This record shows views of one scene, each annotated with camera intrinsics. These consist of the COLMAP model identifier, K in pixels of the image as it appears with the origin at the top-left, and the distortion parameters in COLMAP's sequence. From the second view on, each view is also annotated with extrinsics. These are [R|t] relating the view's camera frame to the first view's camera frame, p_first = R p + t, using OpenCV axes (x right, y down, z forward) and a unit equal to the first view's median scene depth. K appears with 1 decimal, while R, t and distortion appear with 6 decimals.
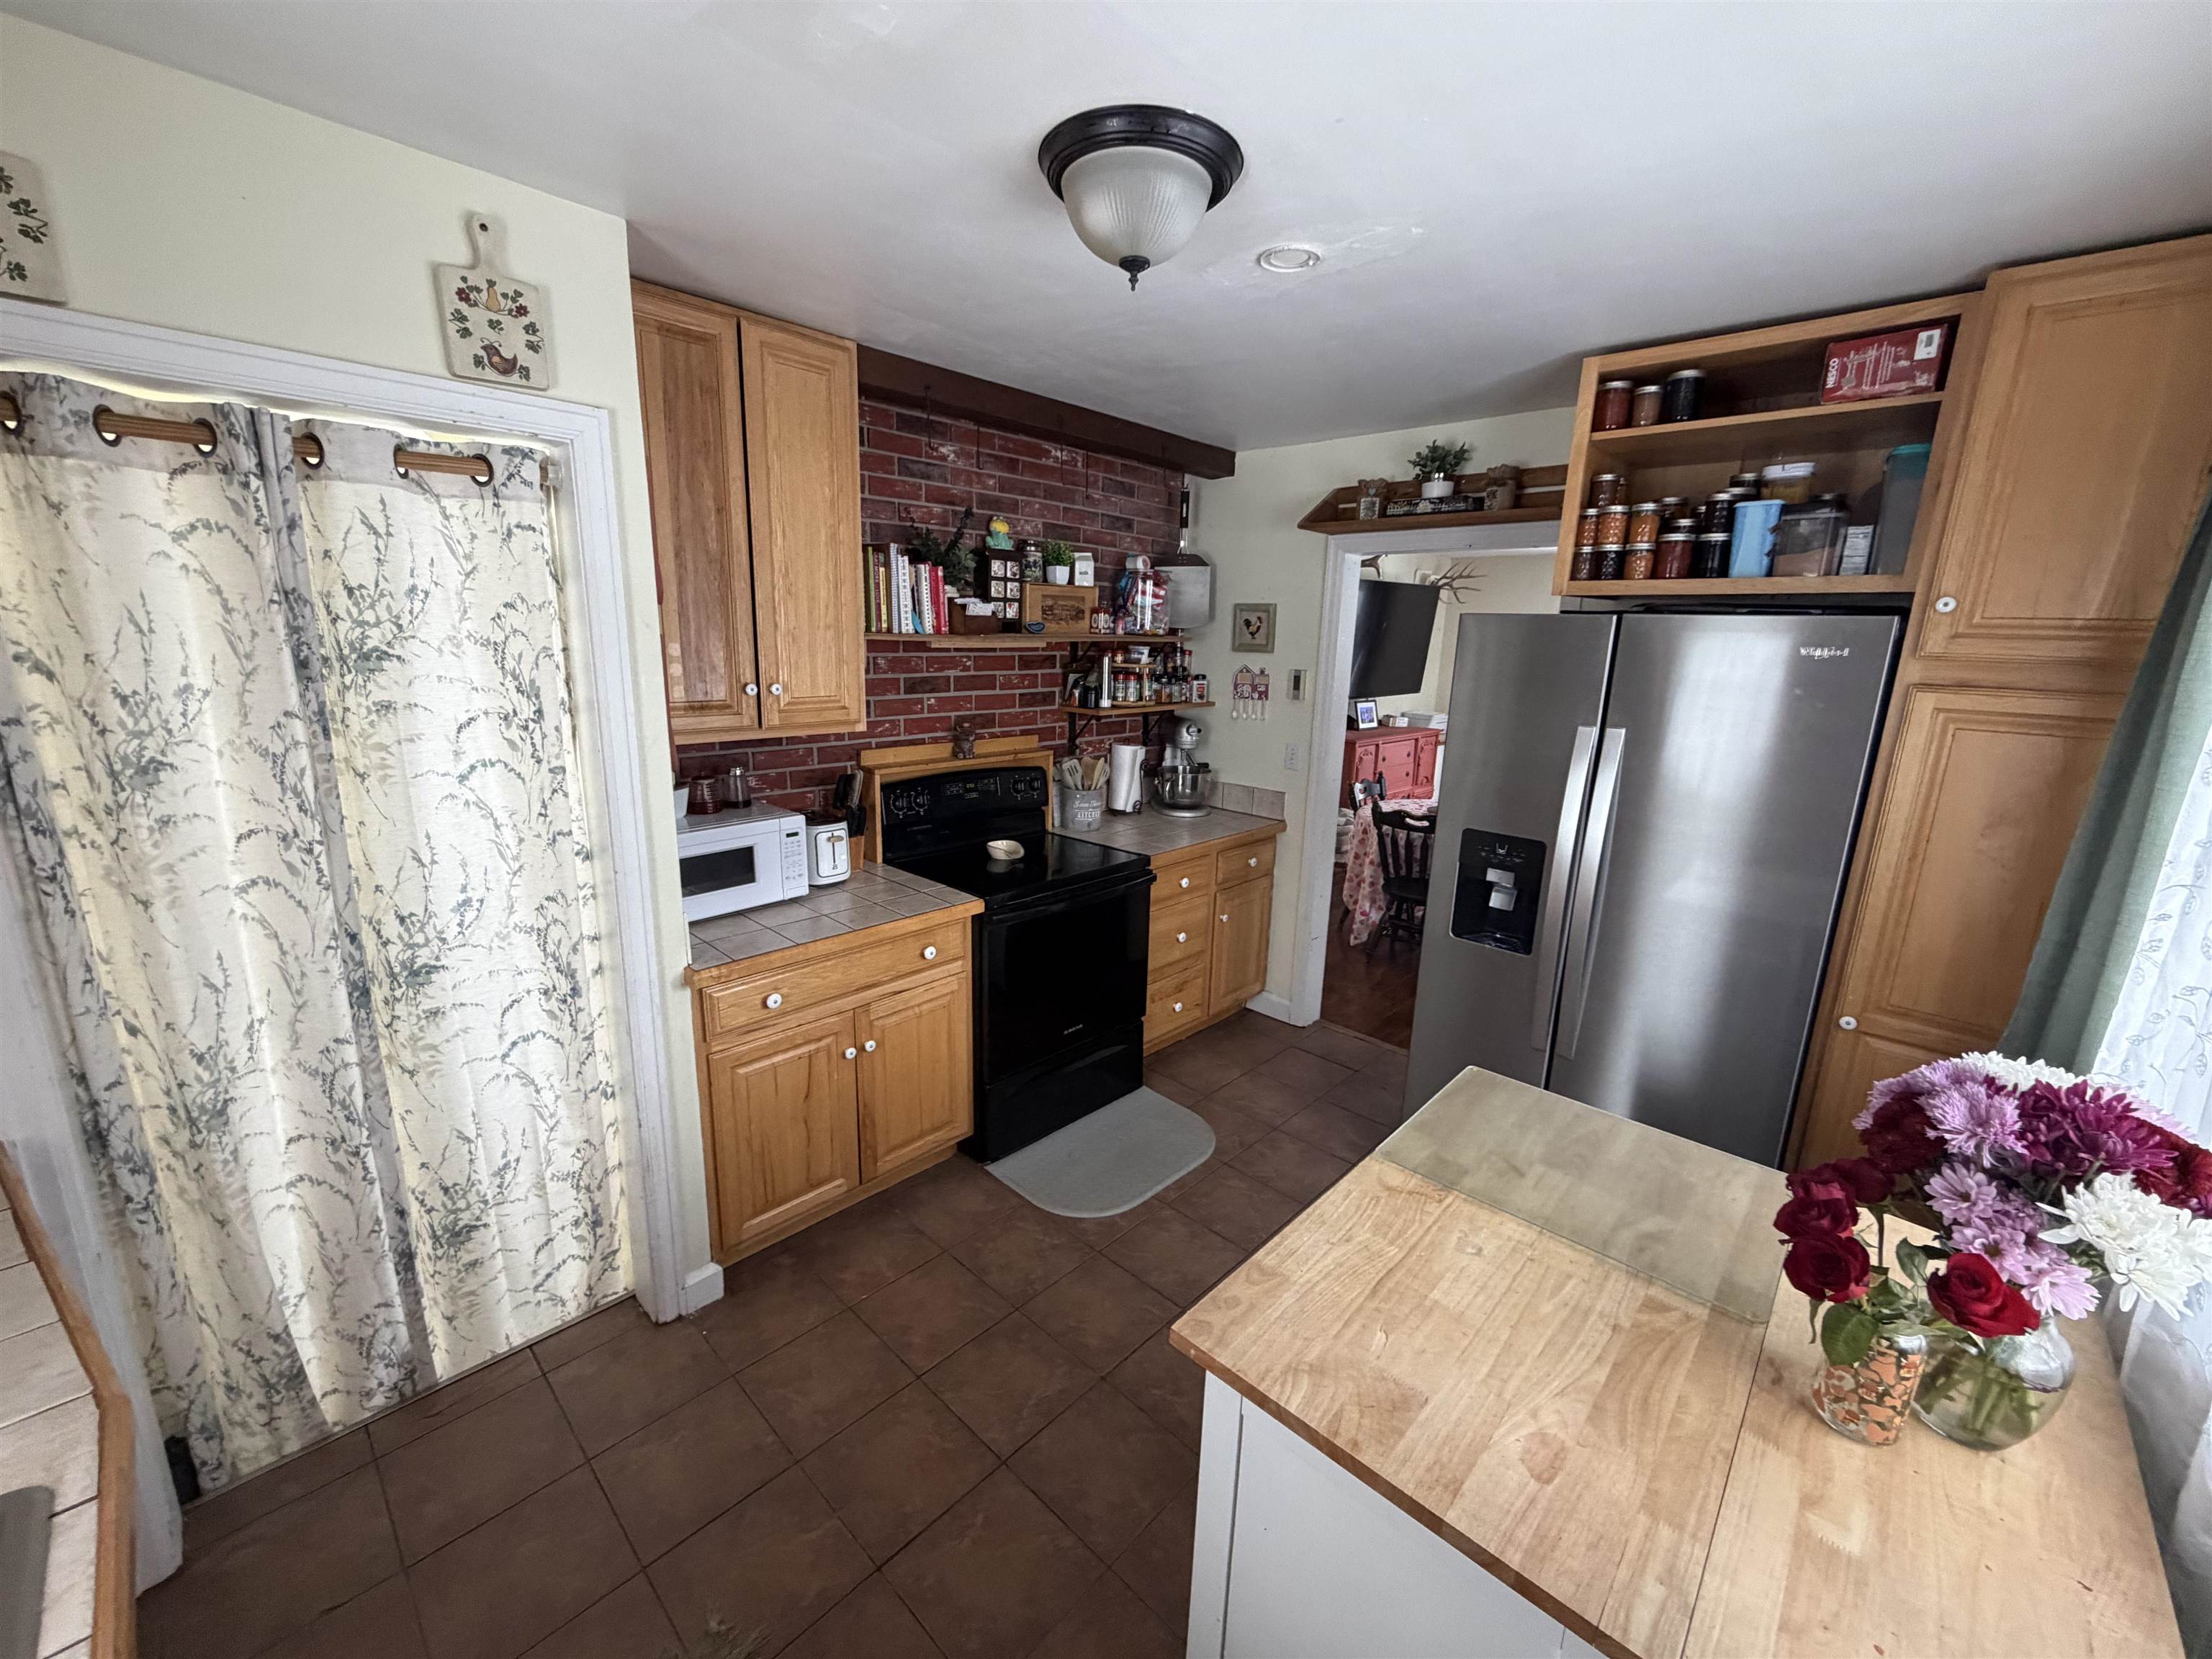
lens RADIAL K [[882.3, 0, 1108.4], [0, 882.3, 828.4], [0, 0, 1]] dist [0.001729, 0.000420]
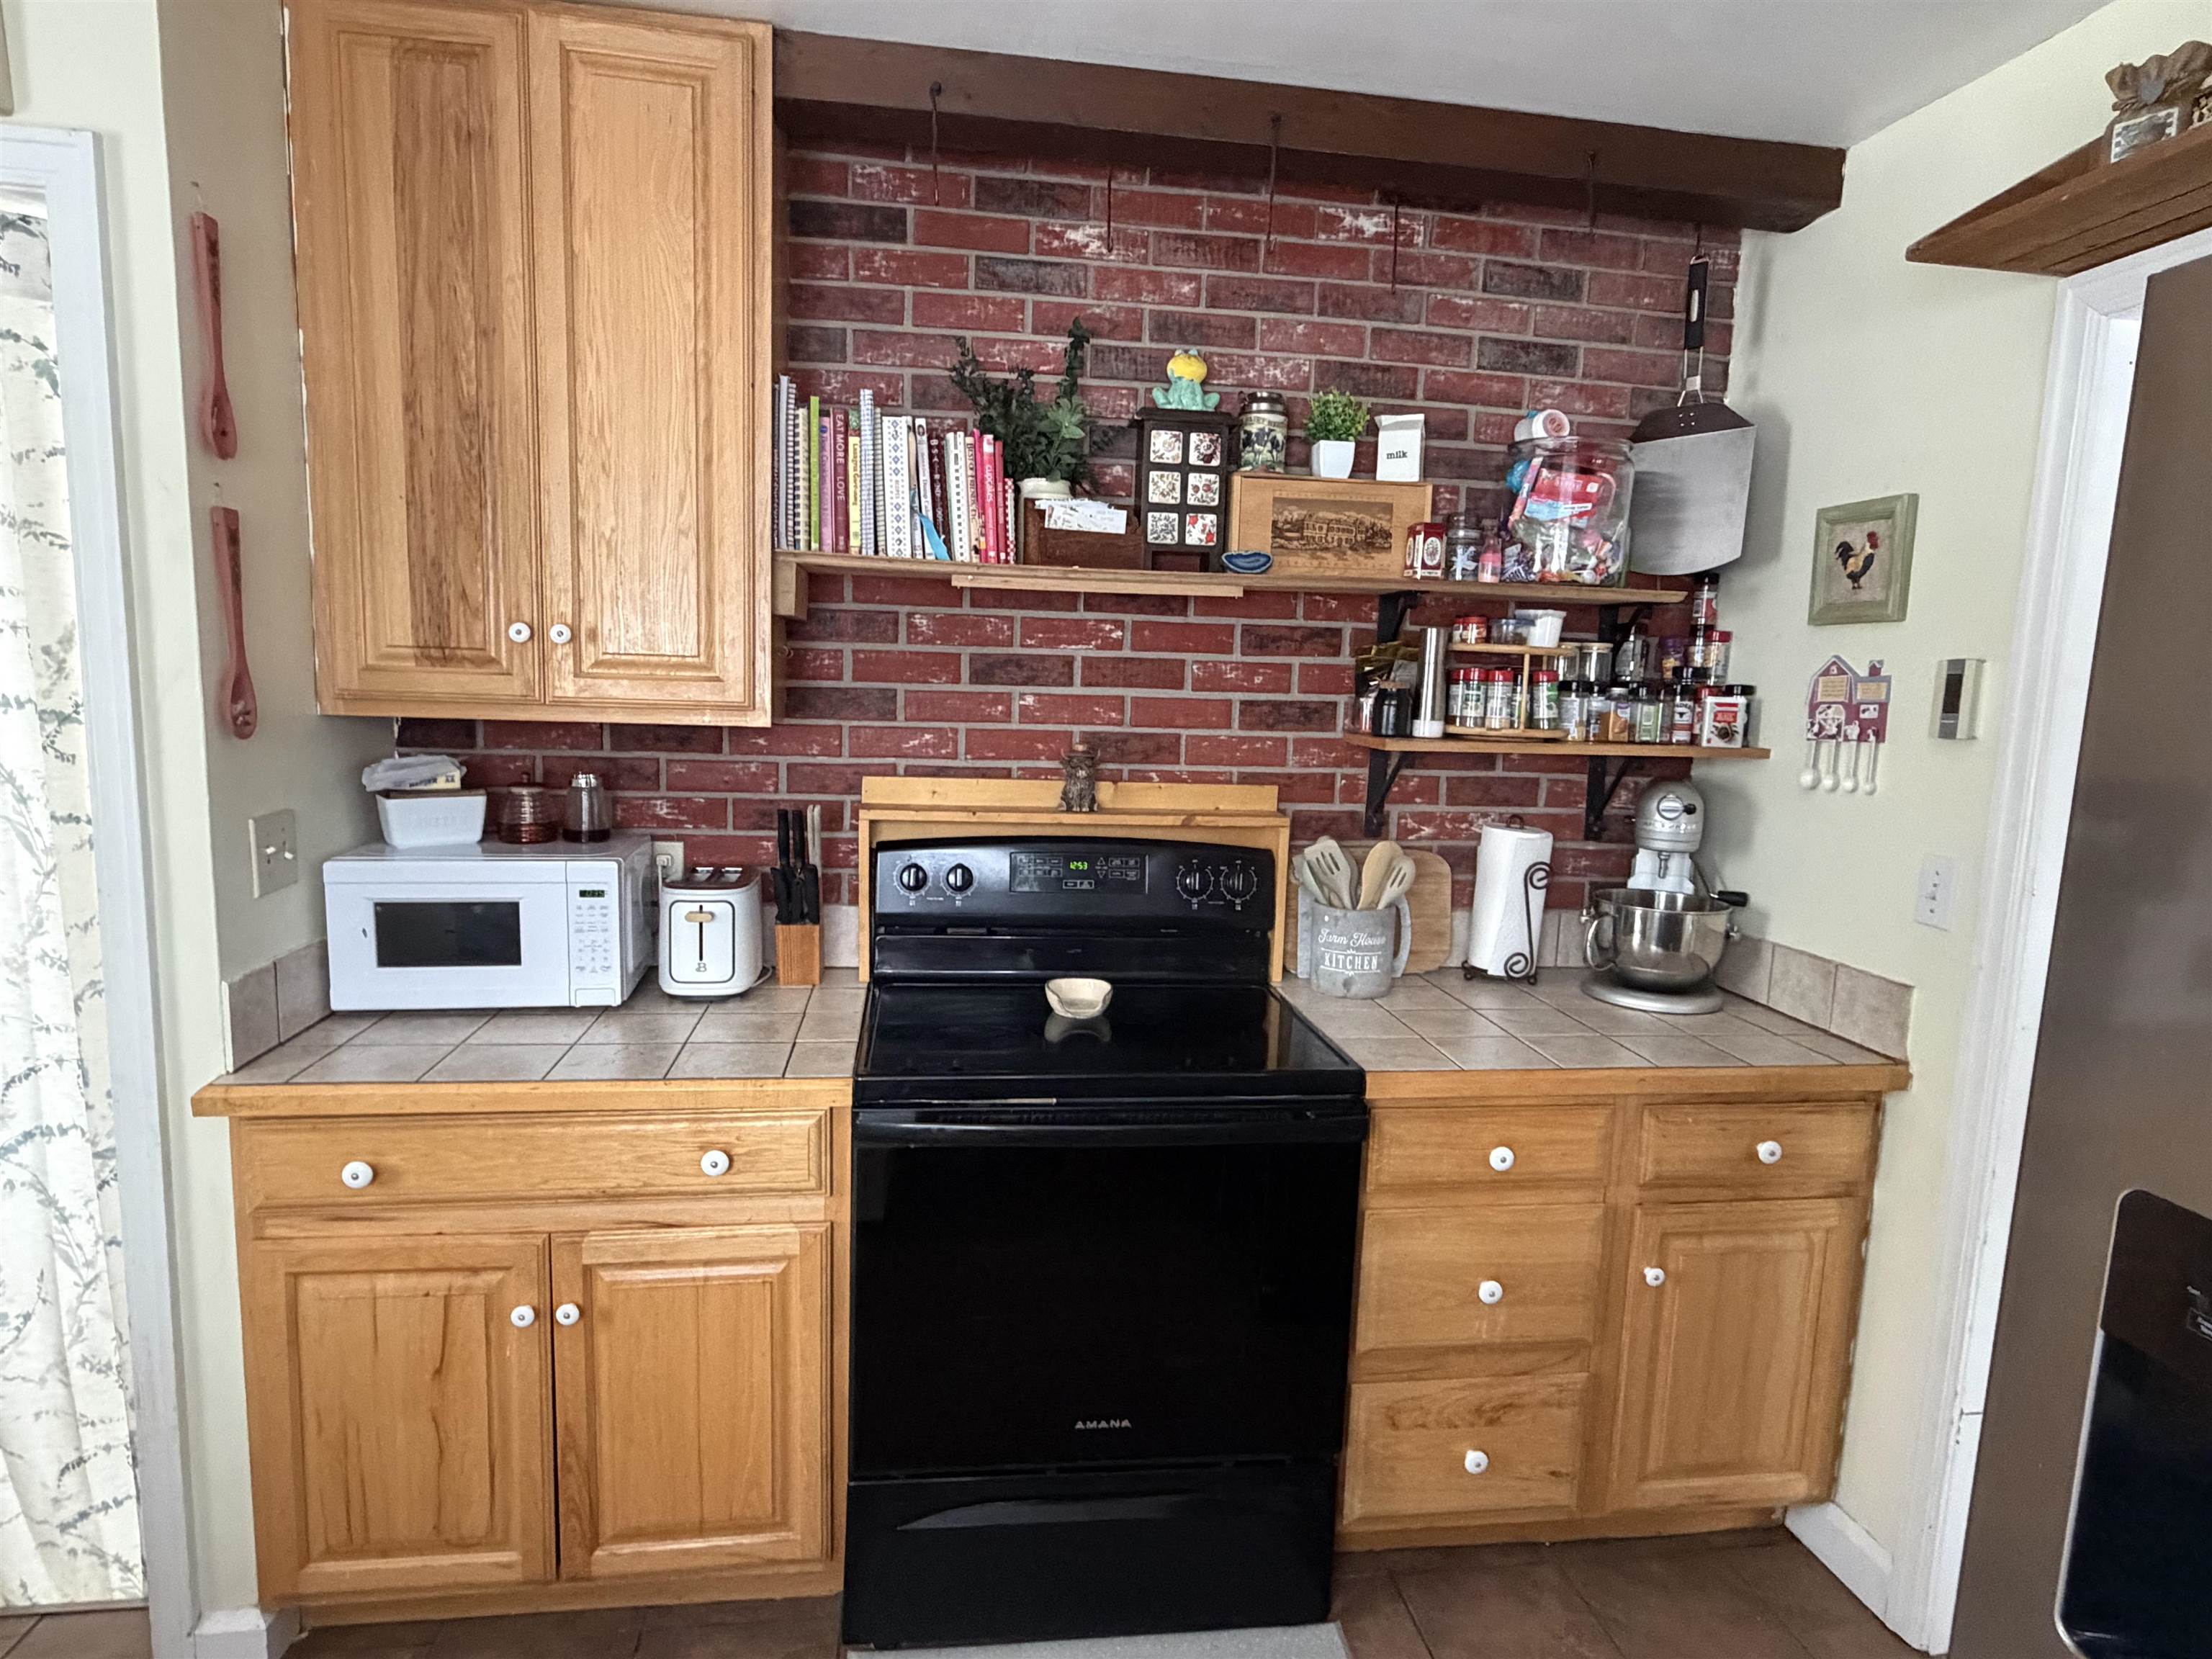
lens RADIAL K [[1227.6, 0, 1101.6], [0, 1227.6, 836.4], [0, 0, 1]] dist [-0.003173, 0.002675]
pose [[0.780450, 0.080914, -0.619960, 0.284229], [-0.151084, 0.986610, -0.061428, -0.022292], [0.606689, 0.141608, 0.782225, 0.427982]]
